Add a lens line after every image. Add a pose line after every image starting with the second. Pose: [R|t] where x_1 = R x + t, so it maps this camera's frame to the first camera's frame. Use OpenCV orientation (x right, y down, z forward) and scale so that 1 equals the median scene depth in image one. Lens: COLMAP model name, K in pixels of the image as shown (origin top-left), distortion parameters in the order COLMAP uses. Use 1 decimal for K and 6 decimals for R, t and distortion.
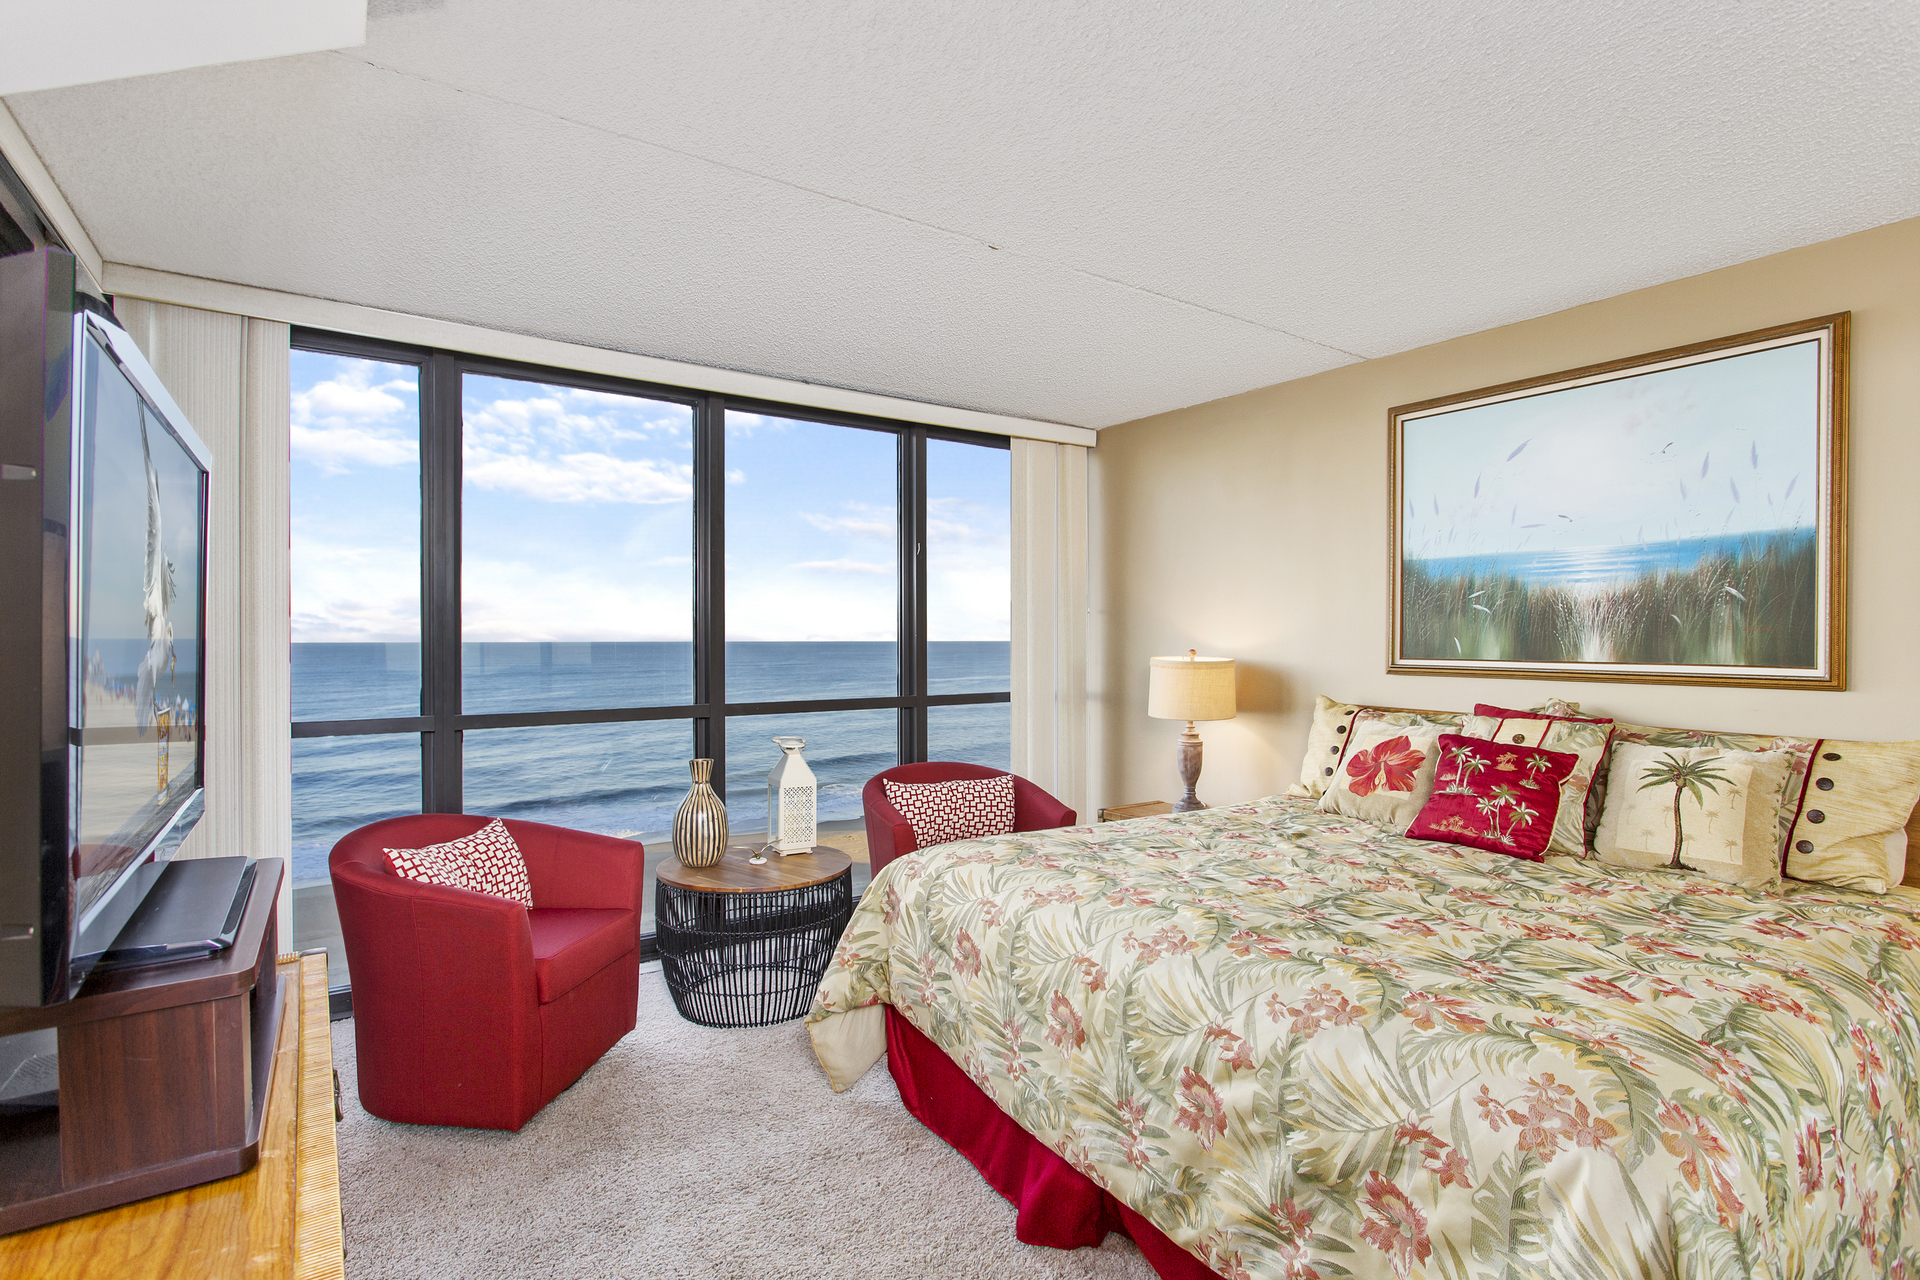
lens RADIAL K [[922.5, 0, 979.6], [0, 922.5, 630.3], [0, 0, 1]] dist [-0.007102, 0.000535]
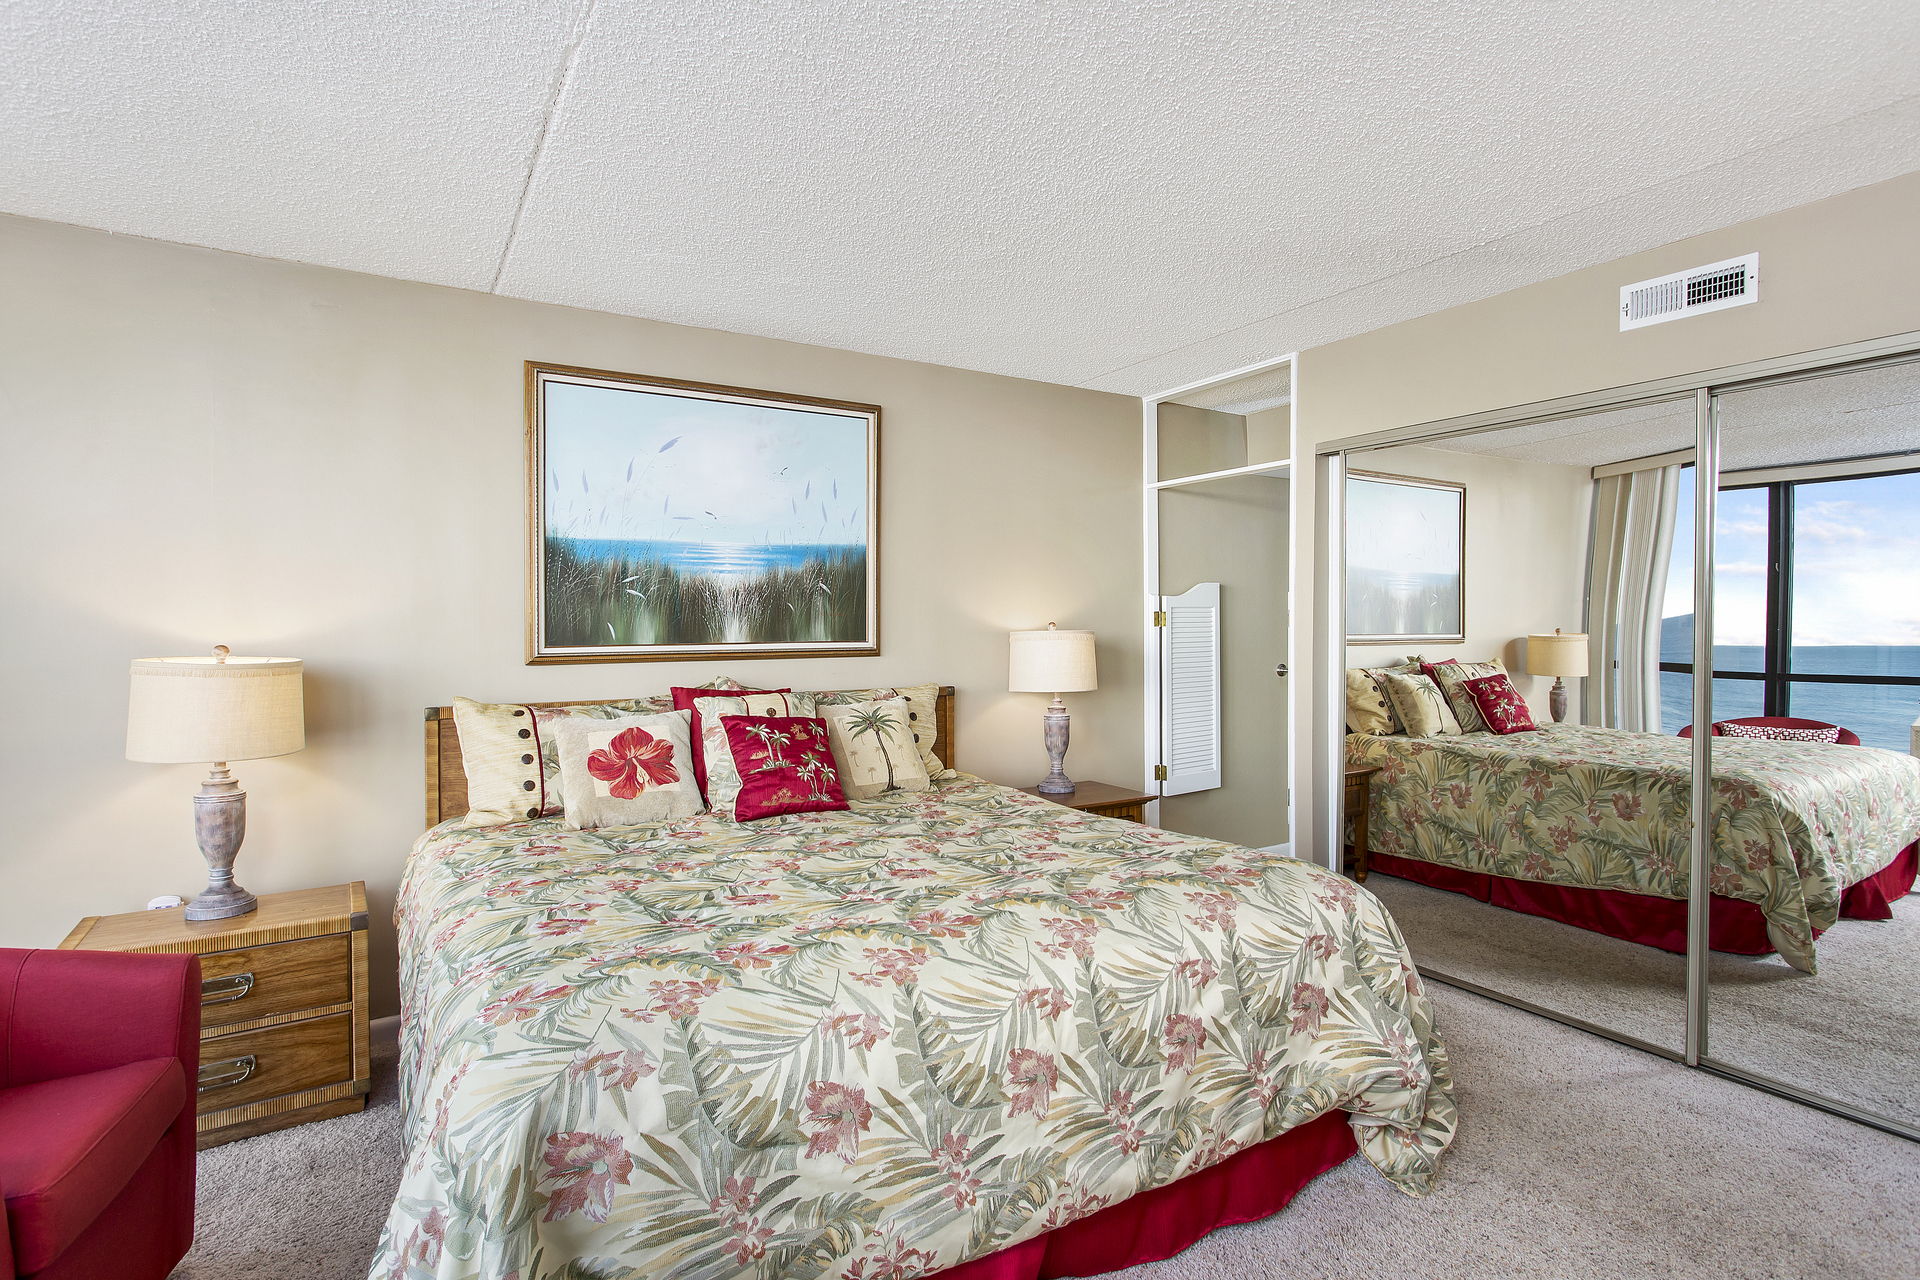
lens RADIAL K [[922.5, 0, 960.7], [0, 922.5, 623.3], [0, 0, 1]] dist [-0.007102, 0.000535]
pose [[0.072315, -0.006212, 0.997362, -0.512607], [-0.000695, 0.999980, 0.006279, 0.002342], [-0.997382, -0.001147, 0.072310, 0.683640]]
